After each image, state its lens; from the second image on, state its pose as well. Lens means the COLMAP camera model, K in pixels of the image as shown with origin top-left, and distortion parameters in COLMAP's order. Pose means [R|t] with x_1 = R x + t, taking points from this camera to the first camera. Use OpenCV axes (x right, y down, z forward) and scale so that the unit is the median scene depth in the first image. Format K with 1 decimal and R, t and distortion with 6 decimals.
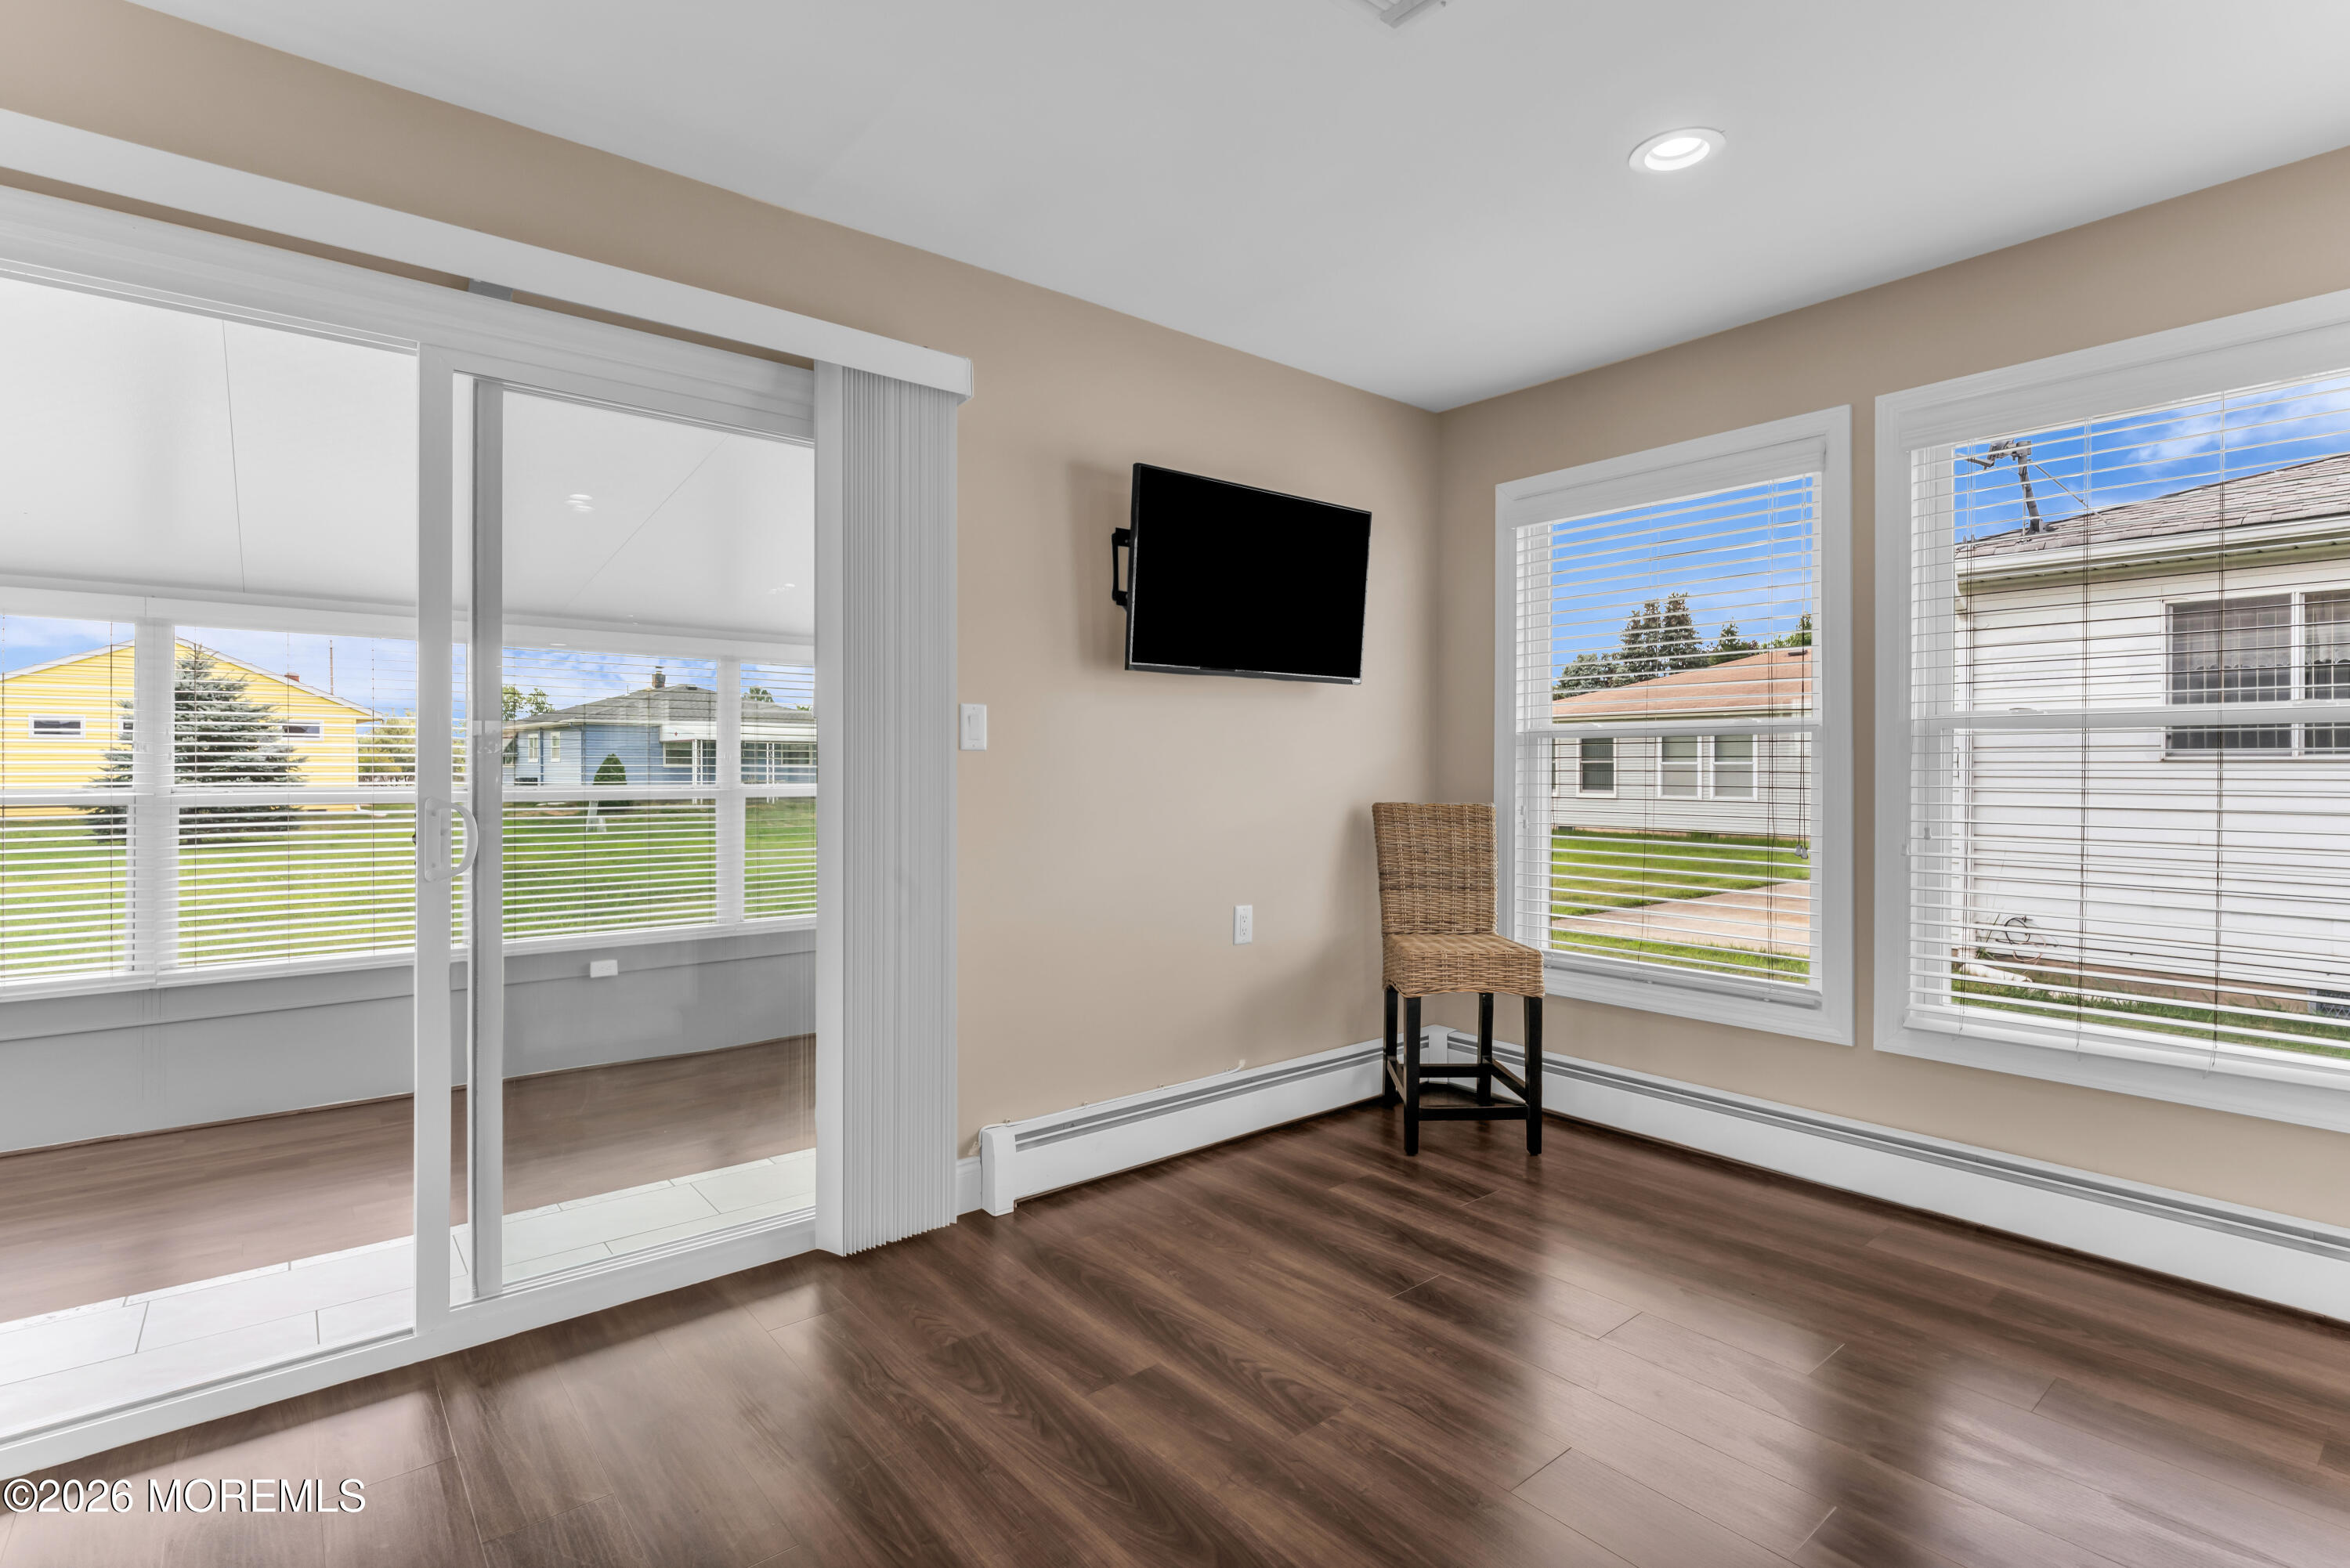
lens RADIAL K [[1111.6, 0, 1180.2], [0, 1111.6, 769.4], [0, 0, 1]] dist [0.002070, 0.000255]
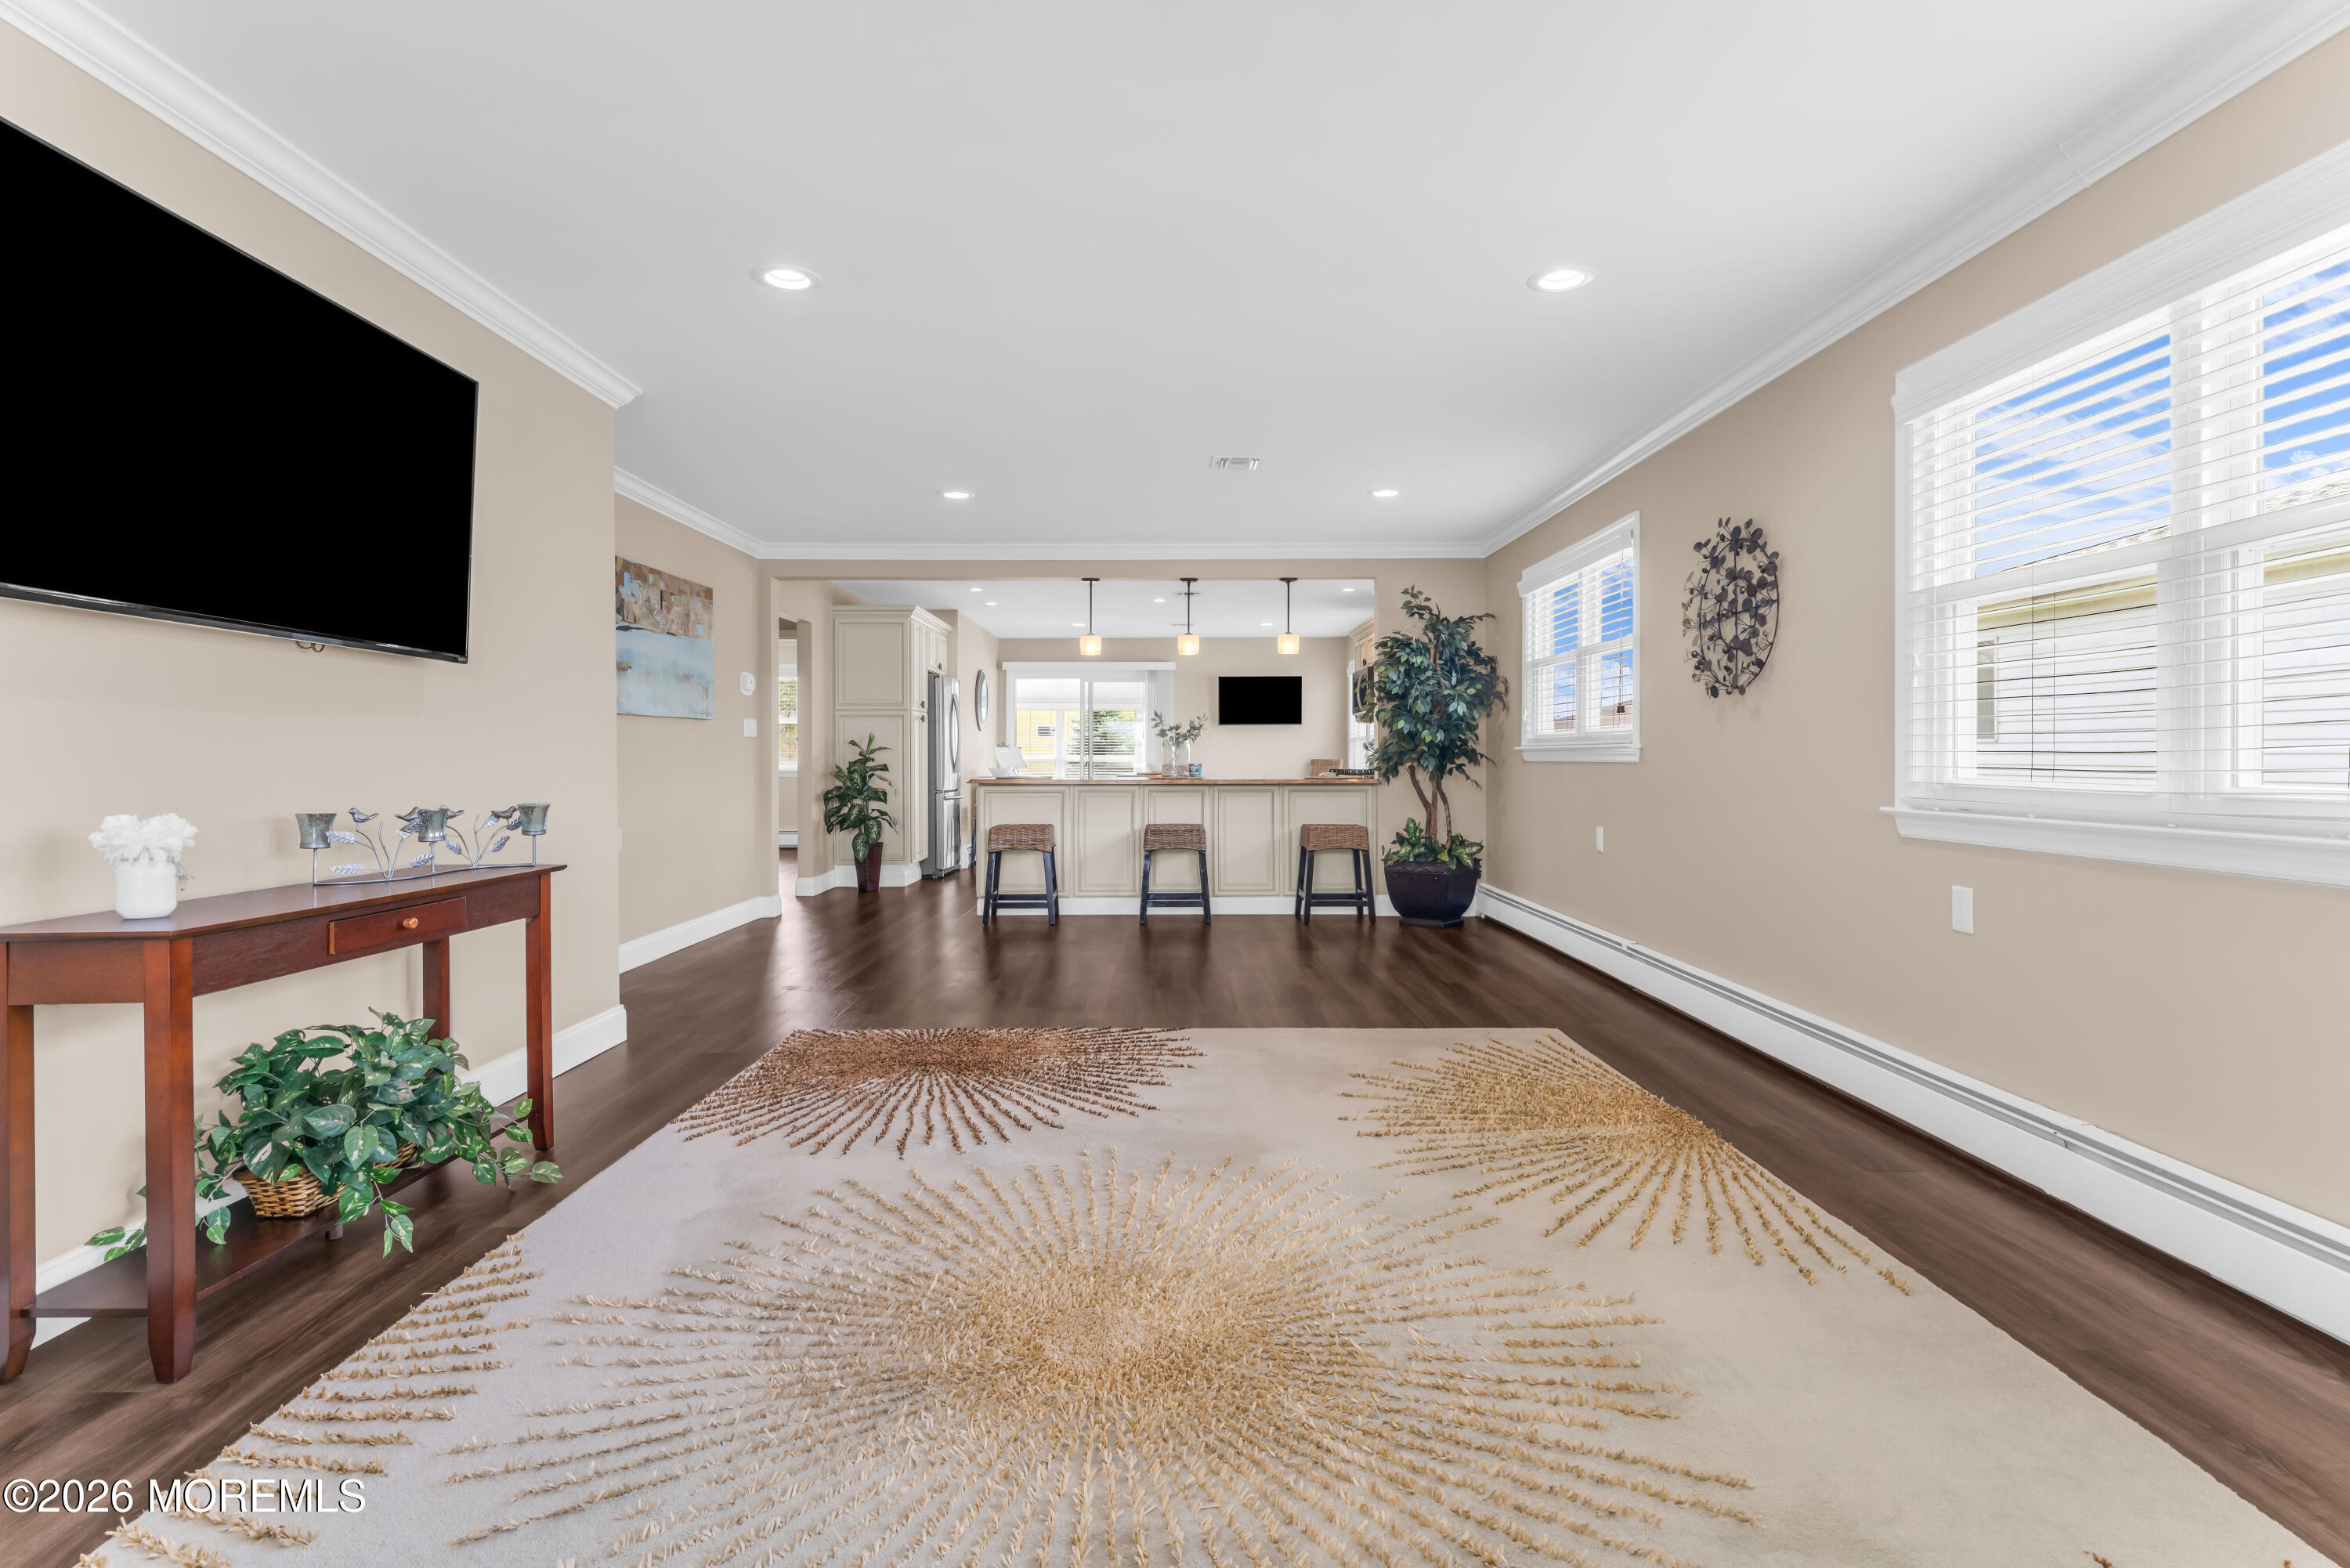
lens RADIAL K [[1128.3, 0, 1171.2], [0, 1128.3, 762.9], [0, 0, 1]] dist [-0.000662, -0.000018]
pose [[0.776303, 0.002052, -0.630357, 2.070644], [0.000268, 0.999994, 0.003584, 0.029586], [0.630360, -0.002951, 0.776297, -1.998778]]
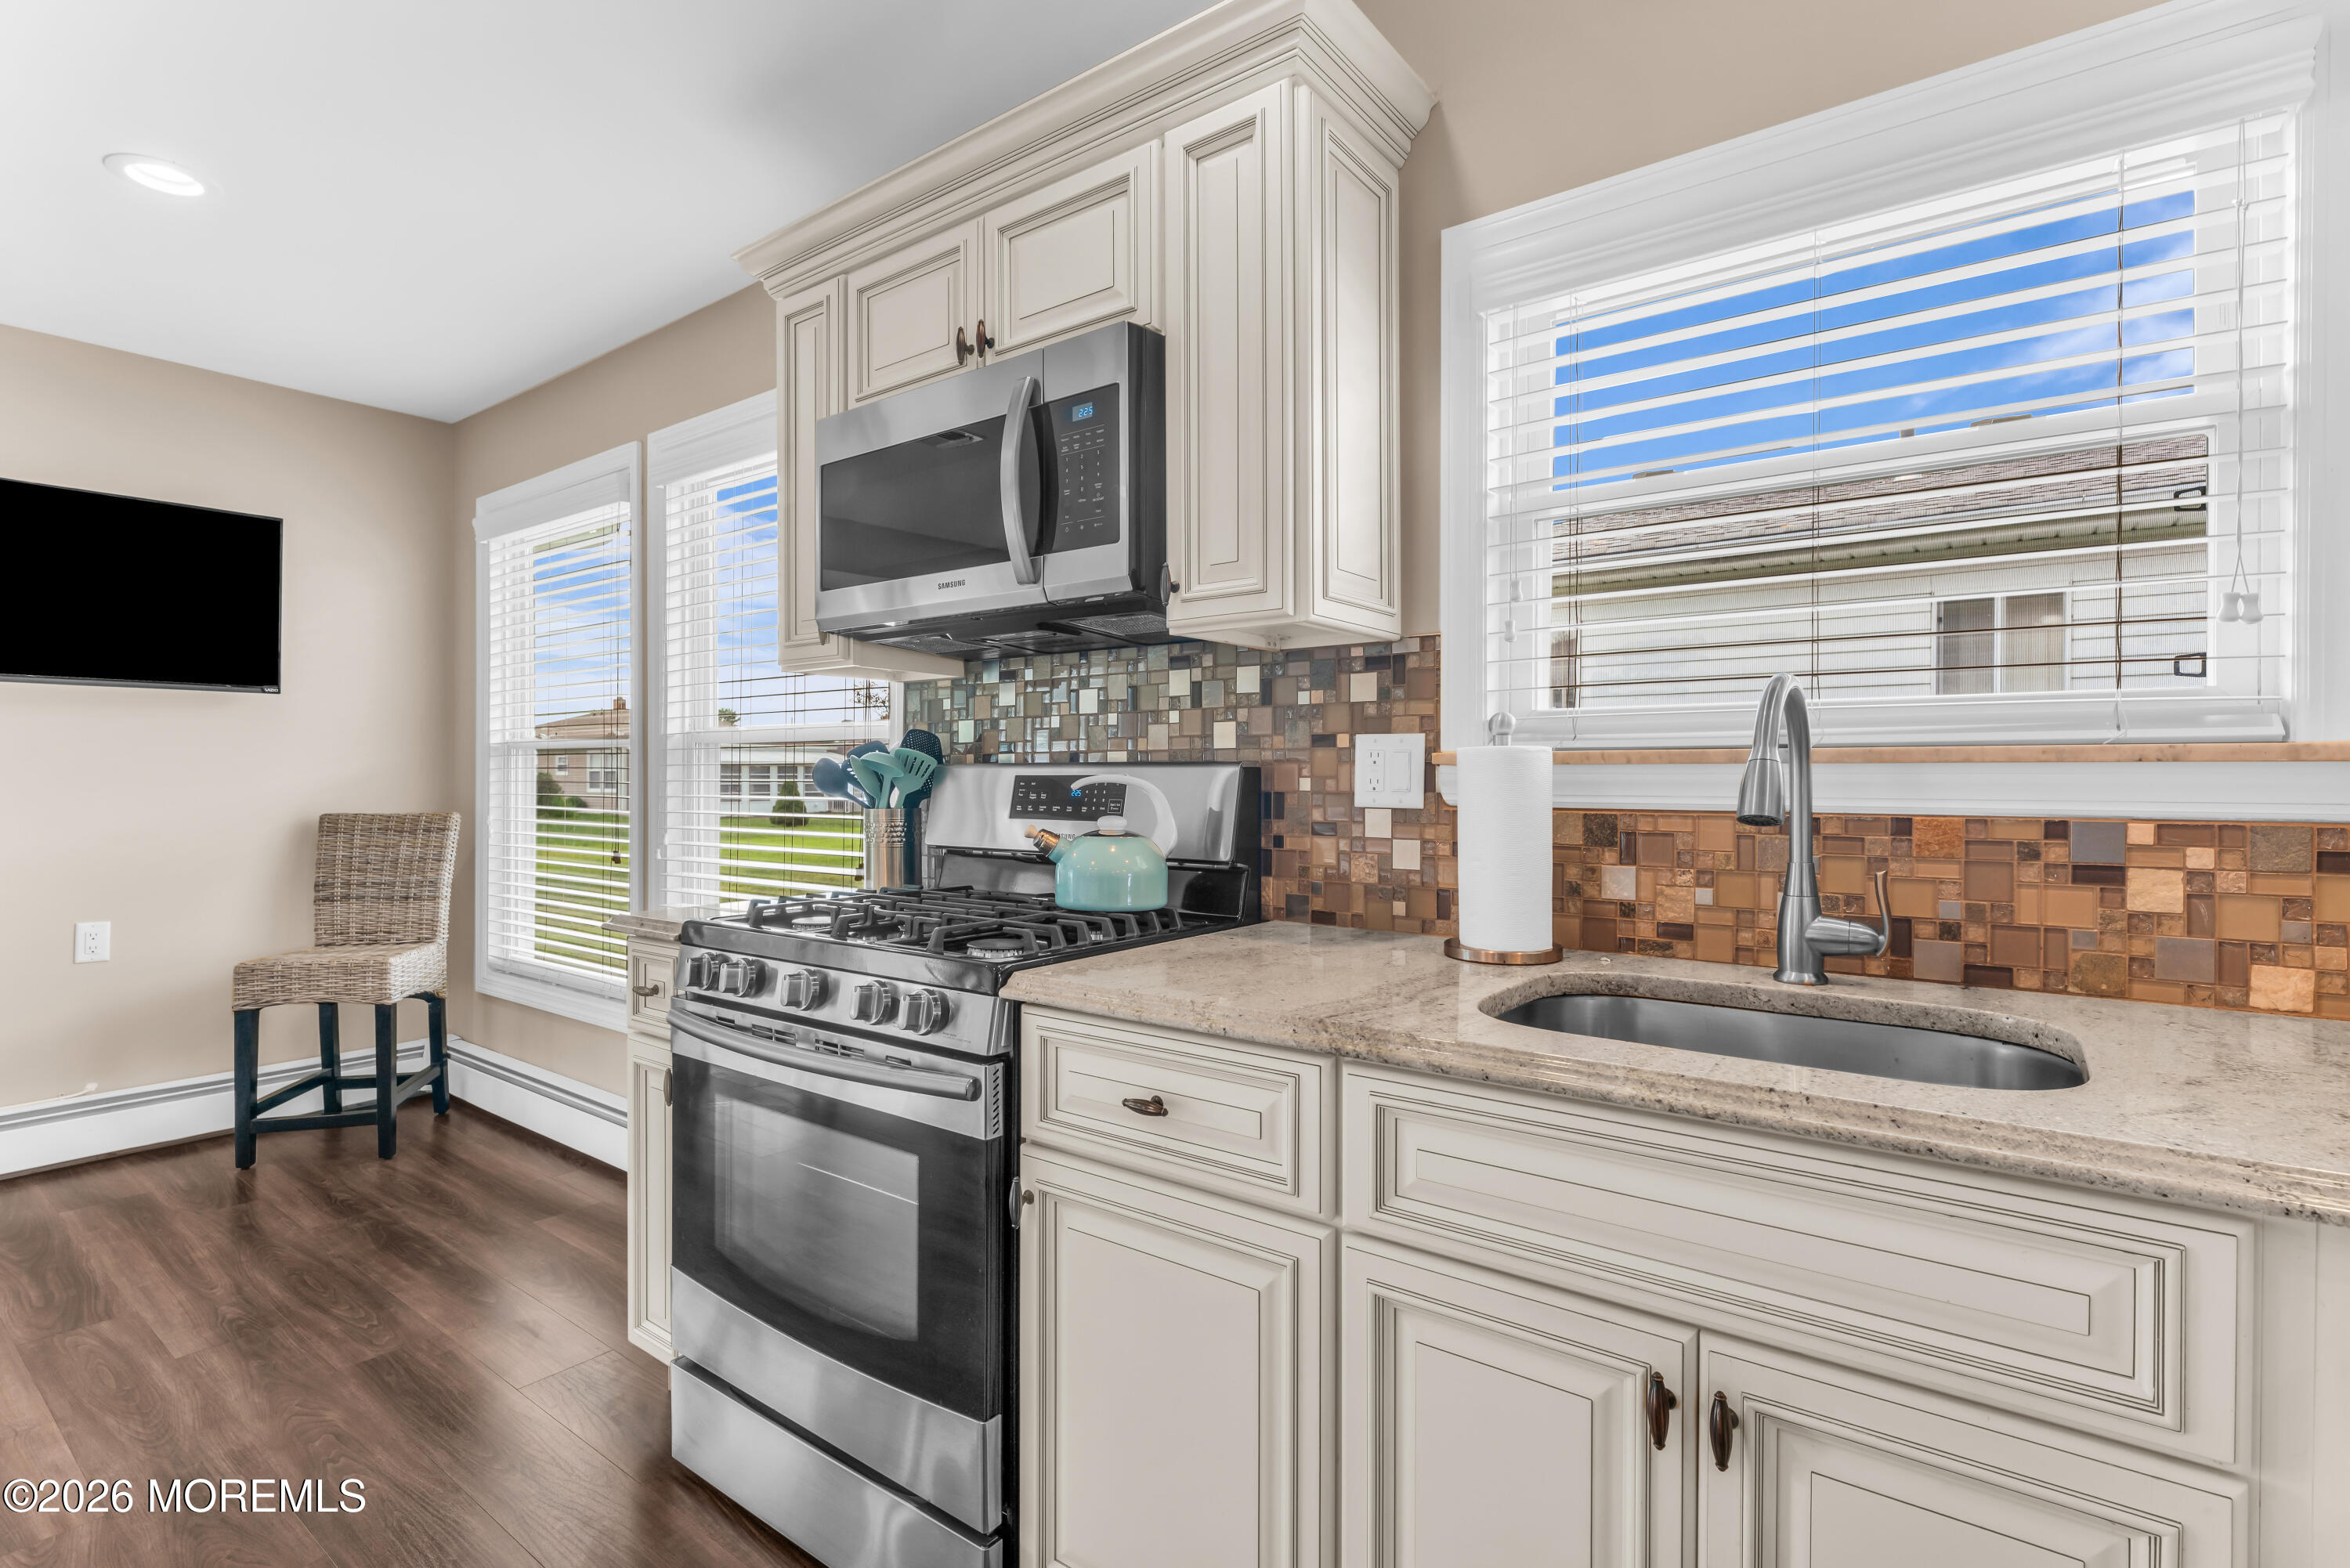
lens RADIAL K [[1099.4, 0, 1175.5], [0, 1099.4, 784.8], [0, 0, 1]] dist [-0.002604, 0.000308]
pose [[0.972098, -0.002023, 0.234567, 0.702998], [0.000556, 0.999980, 0.006318, -0.001307], [-0.234575, -0.006011, 0.972080, -0.128069]]
